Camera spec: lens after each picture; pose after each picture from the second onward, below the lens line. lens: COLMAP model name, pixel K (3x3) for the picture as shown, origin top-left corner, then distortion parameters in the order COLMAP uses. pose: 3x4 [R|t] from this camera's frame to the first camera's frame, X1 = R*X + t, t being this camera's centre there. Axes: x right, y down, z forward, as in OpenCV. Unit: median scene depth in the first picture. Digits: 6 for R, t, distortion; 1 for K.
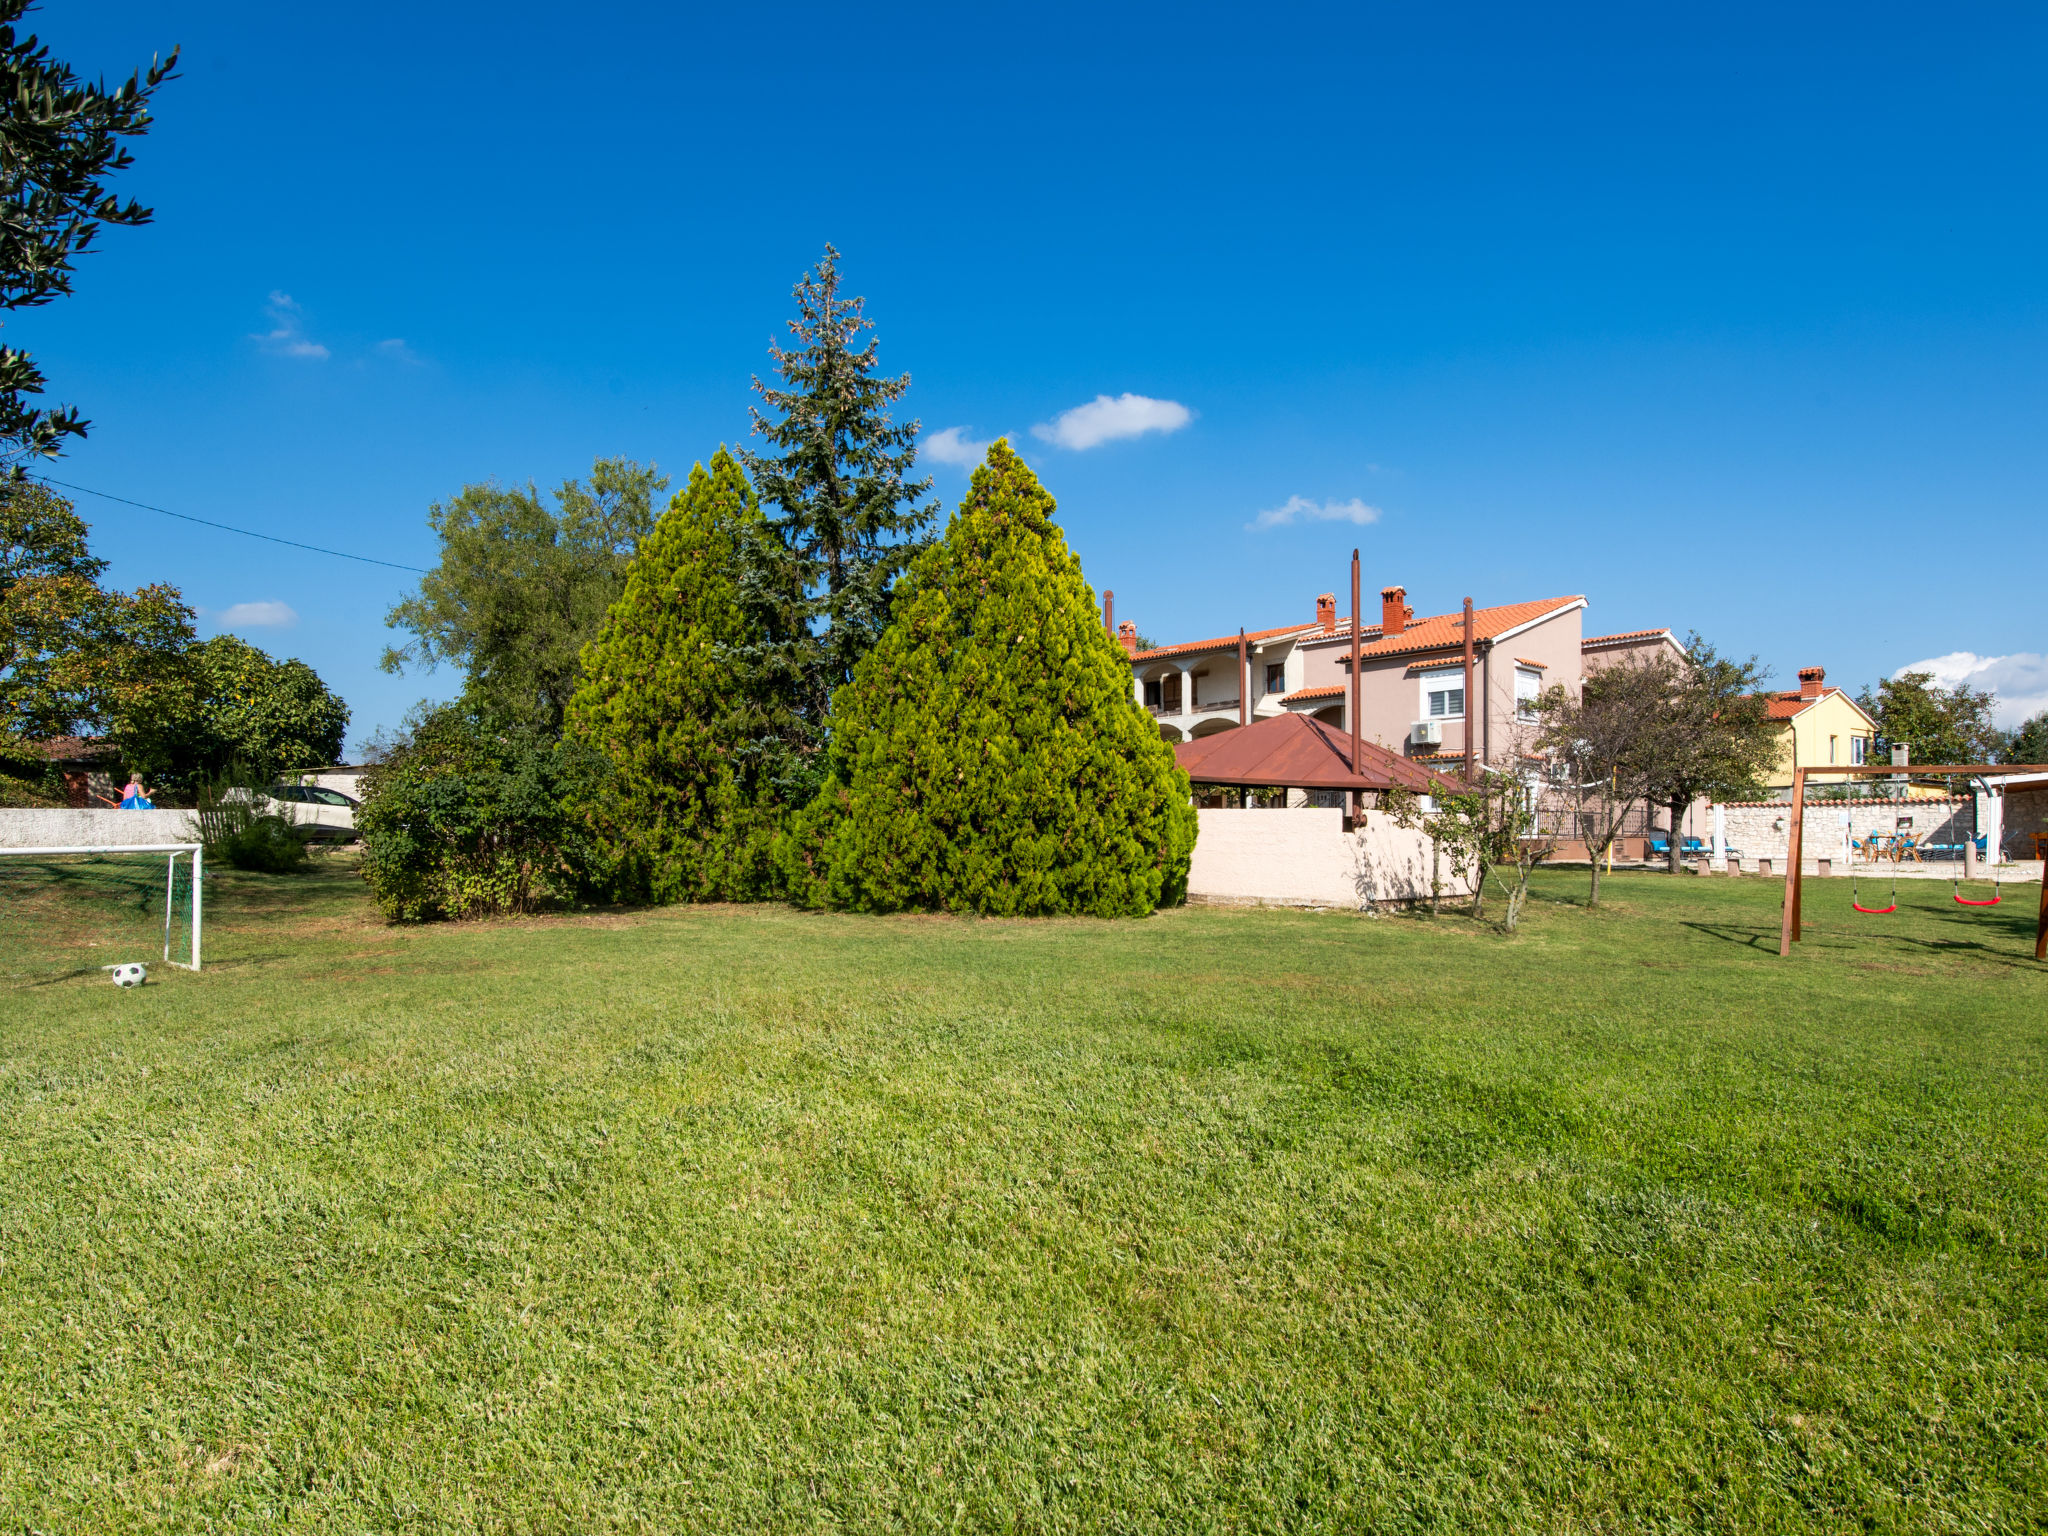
lens RADIAL K [[1201.5, 0, 1025.0], [0, 1201.5, 855.1], [0, 0, 1]] dist [-0.023891, -0.000832]
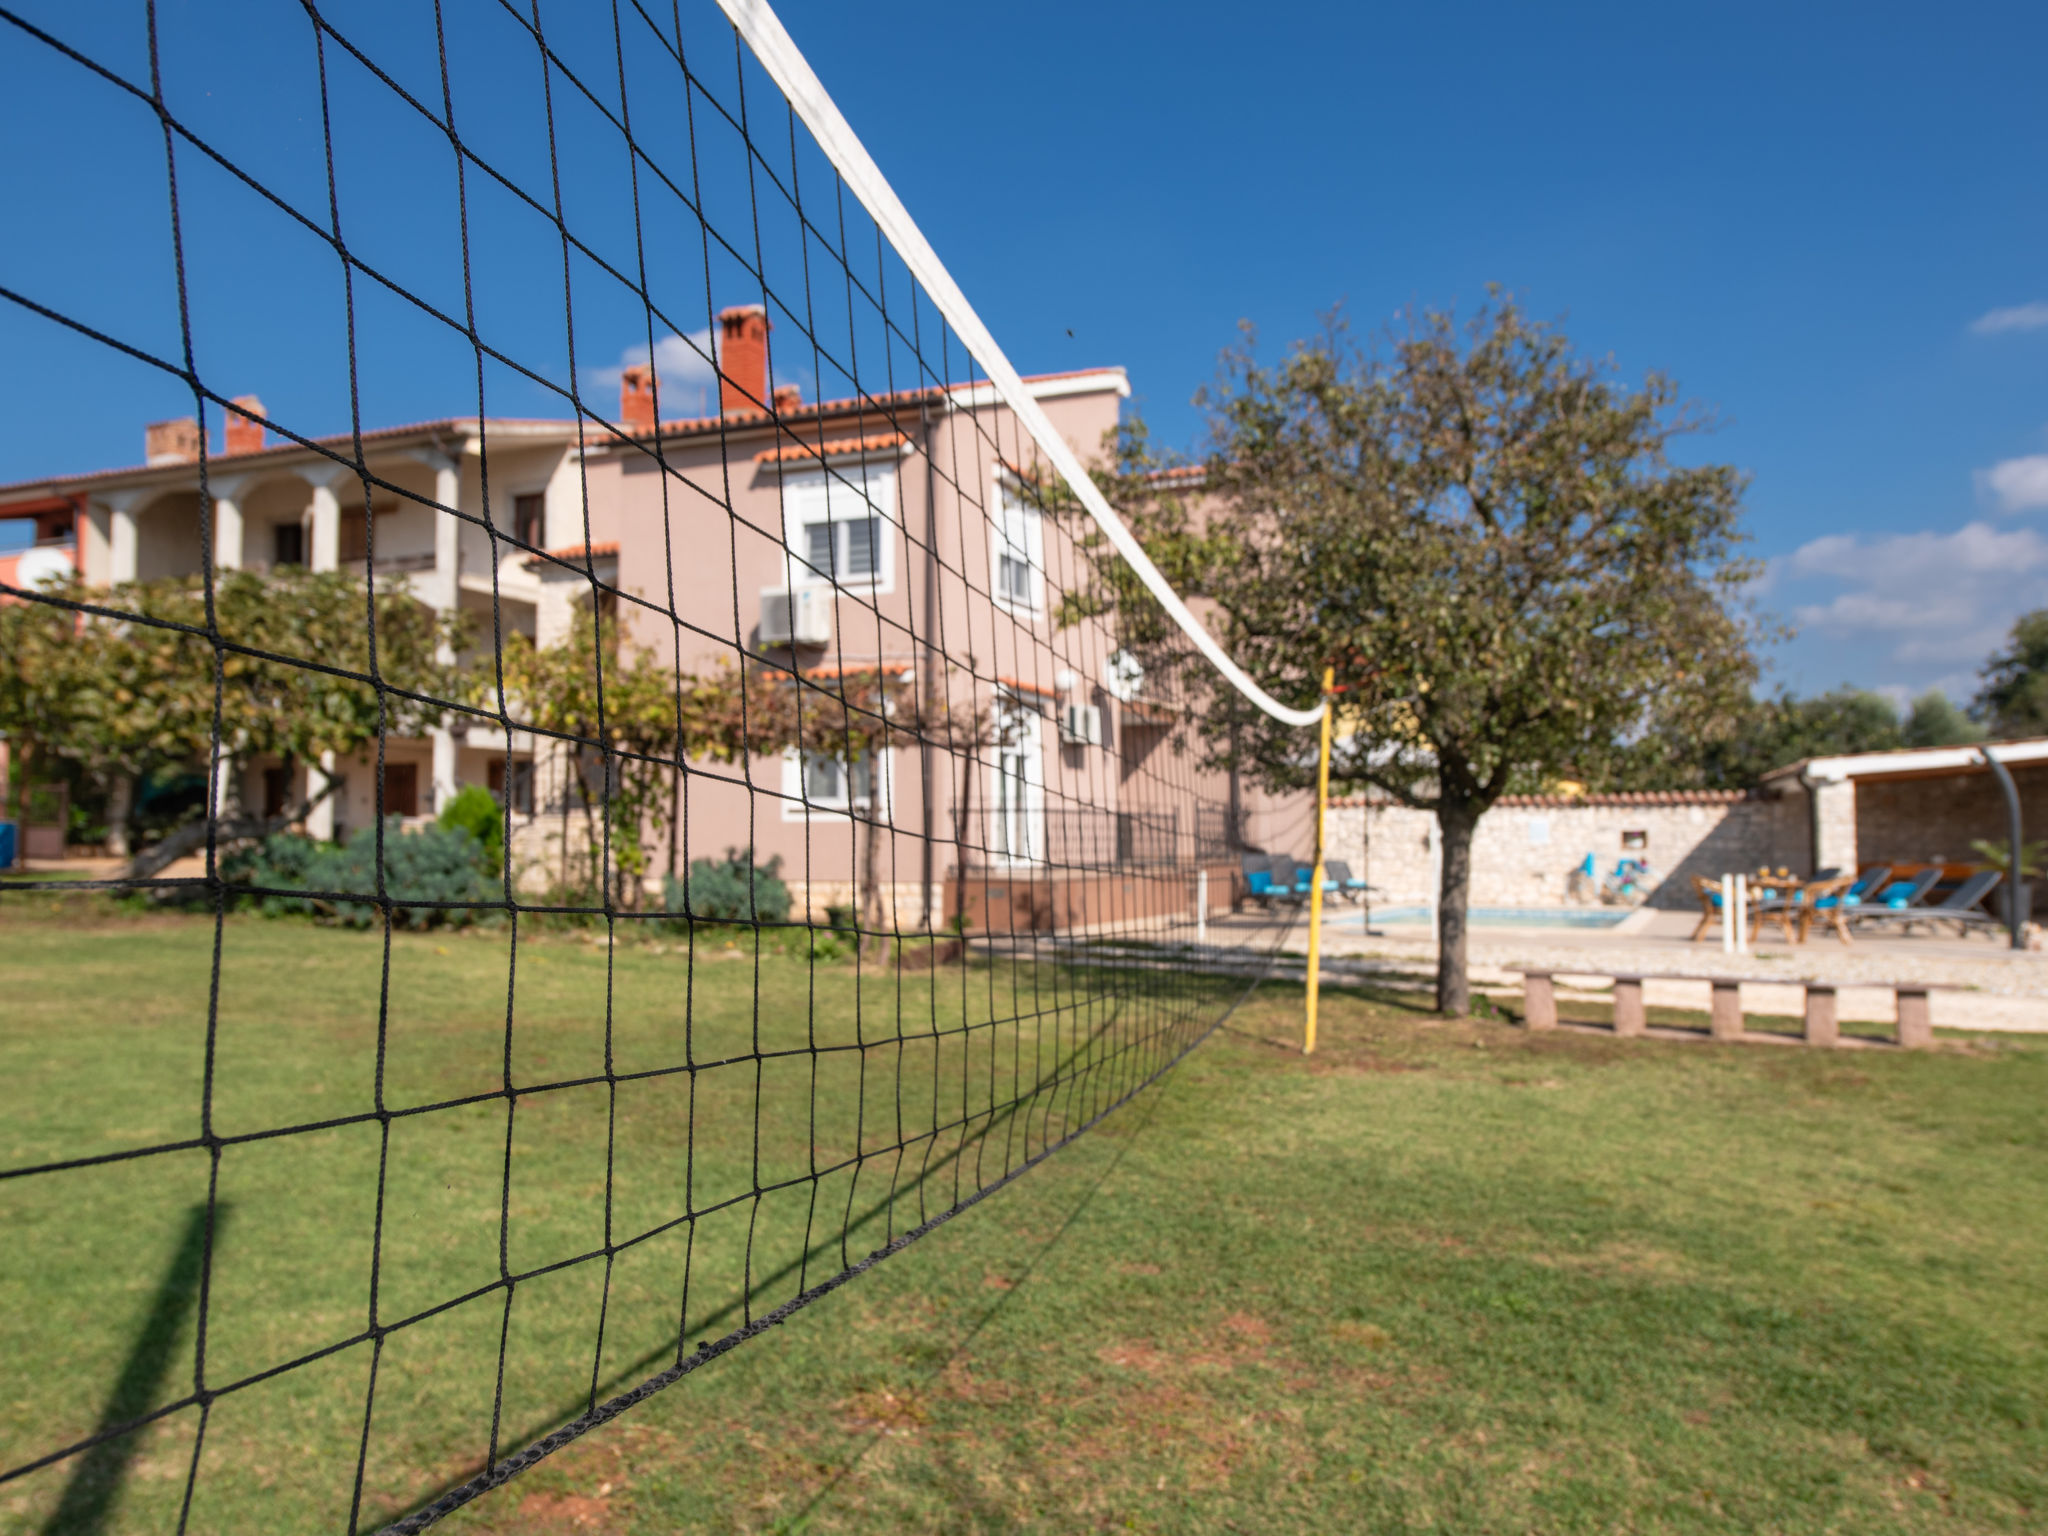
lens RADIAL K [[1504.9, 0, 1012.4], [0, 1504.9, 771.6], [0, 0, 1]] dist [0.001307, -0.001212]
pose [[0.913893, 0.026805, 0.405069, 0.172055], [-0.005759, 0.998573, -0.053087, -0.018455], [-0.405914, 0.046183, 0.912744, 0.439271]]
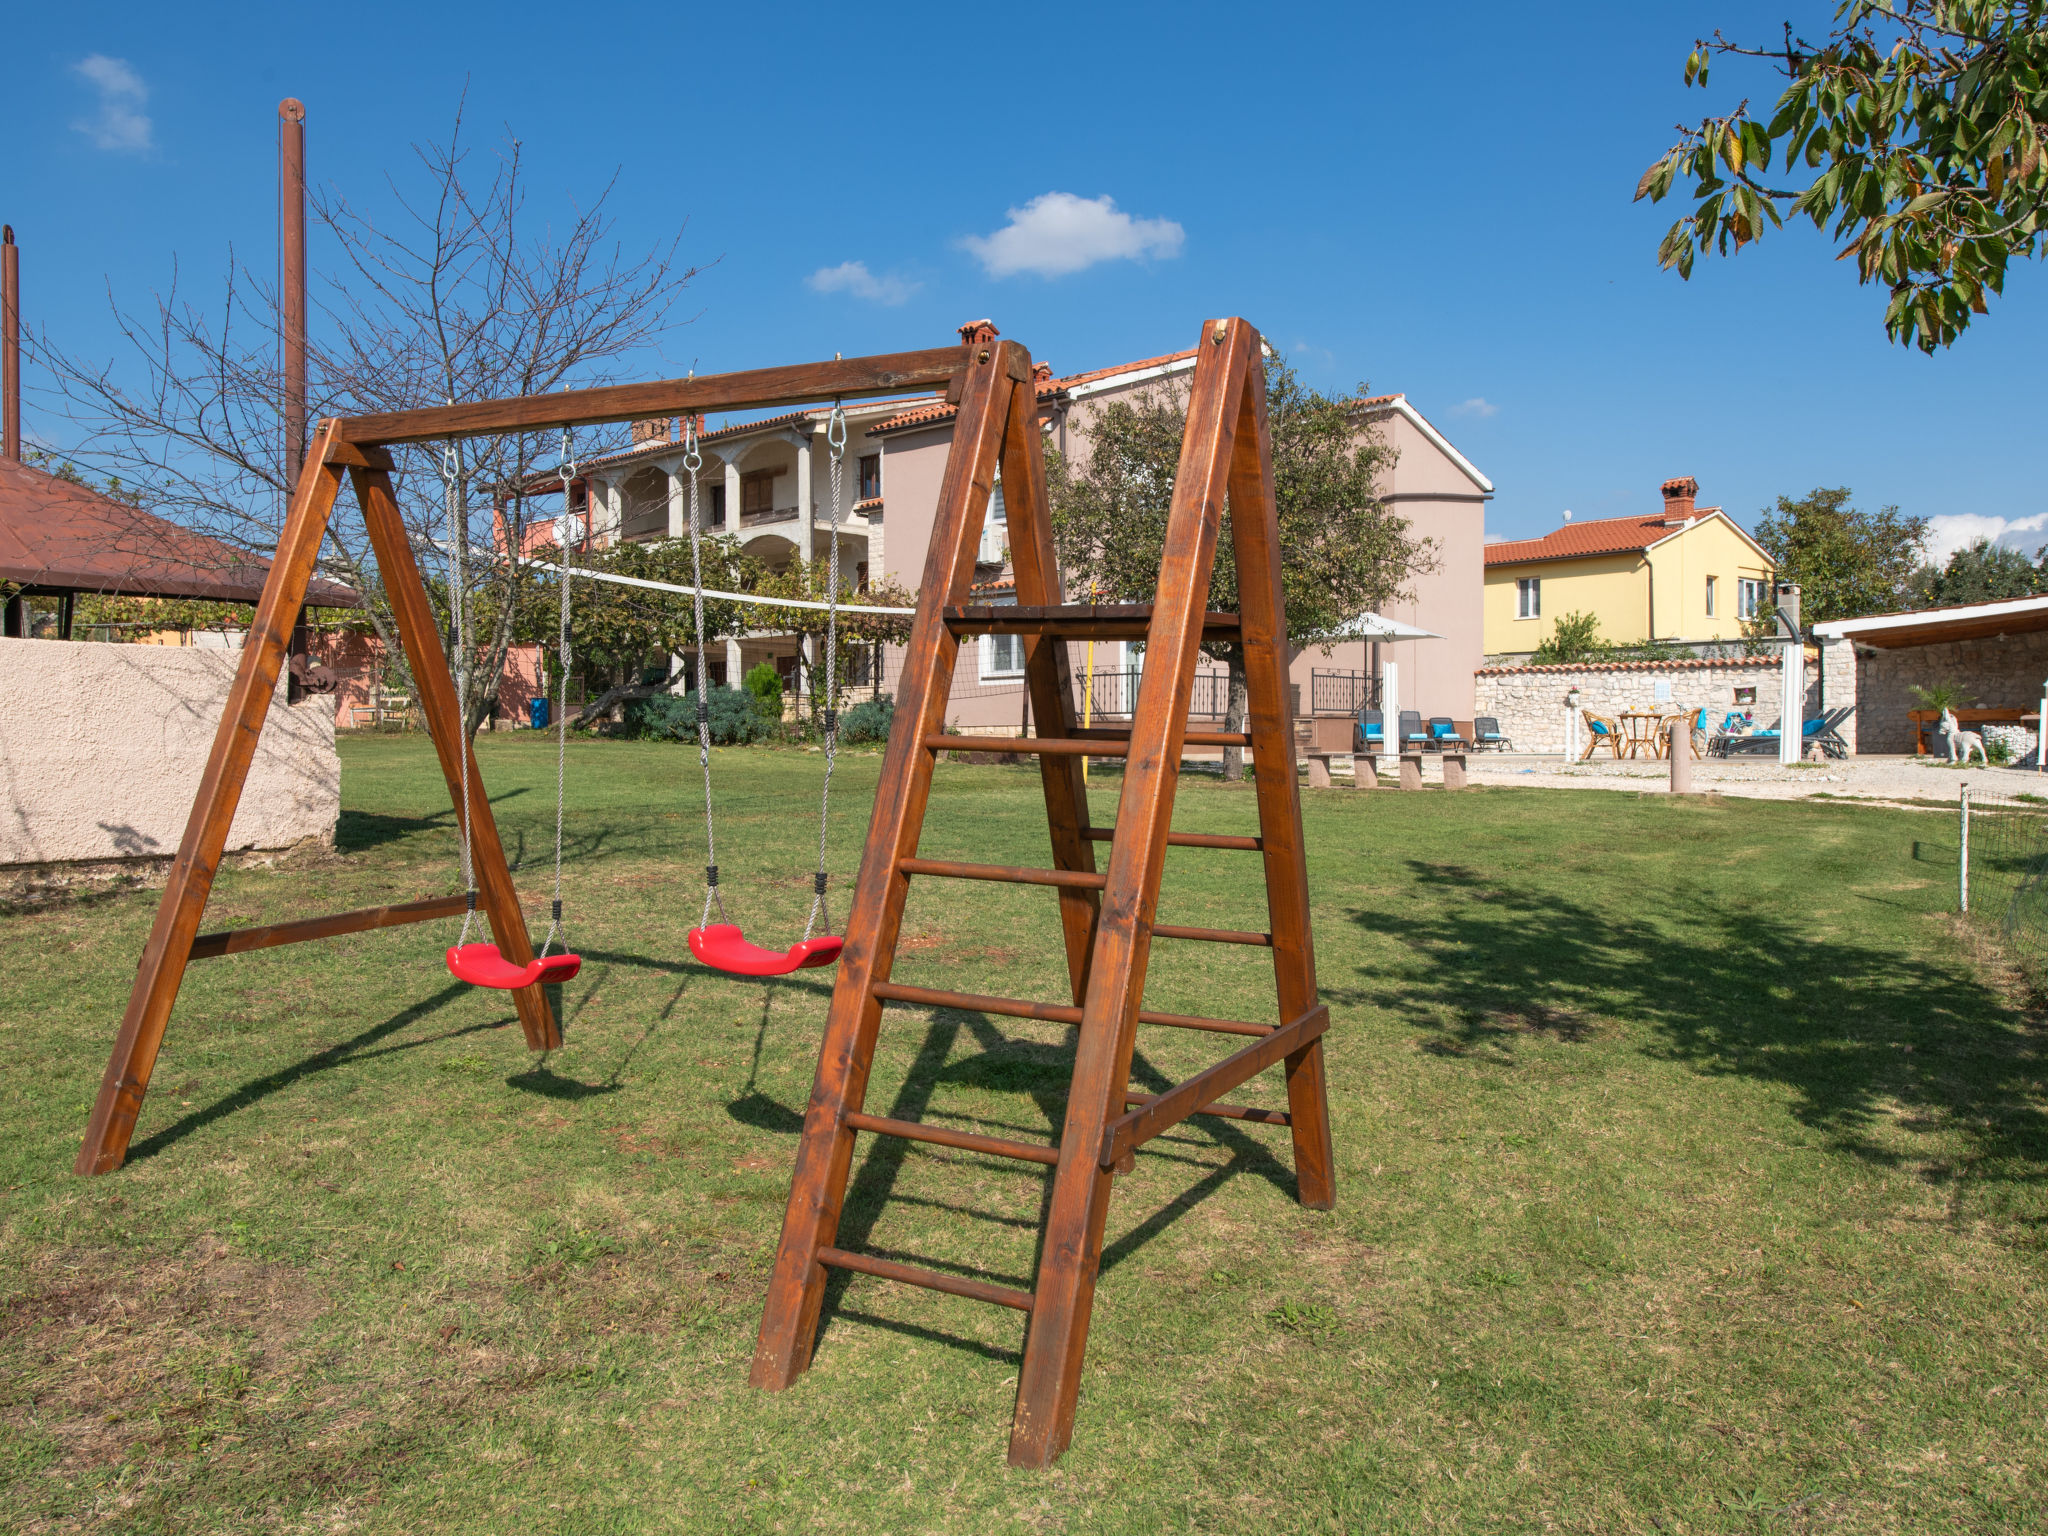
lens RADIAL K [[1504.9, 0, 1012.4], [0, 1504.9, 771.6], [0, 0, 1]] dist [0.001307, -0.001212]
pose [[0.995374, -0.000850, 0.096067, 0.245745], [-0.000744, 0.999863, 0.016548, 0.000842], [-0.096068, -0.016543, 0.995237, 0.201206]]
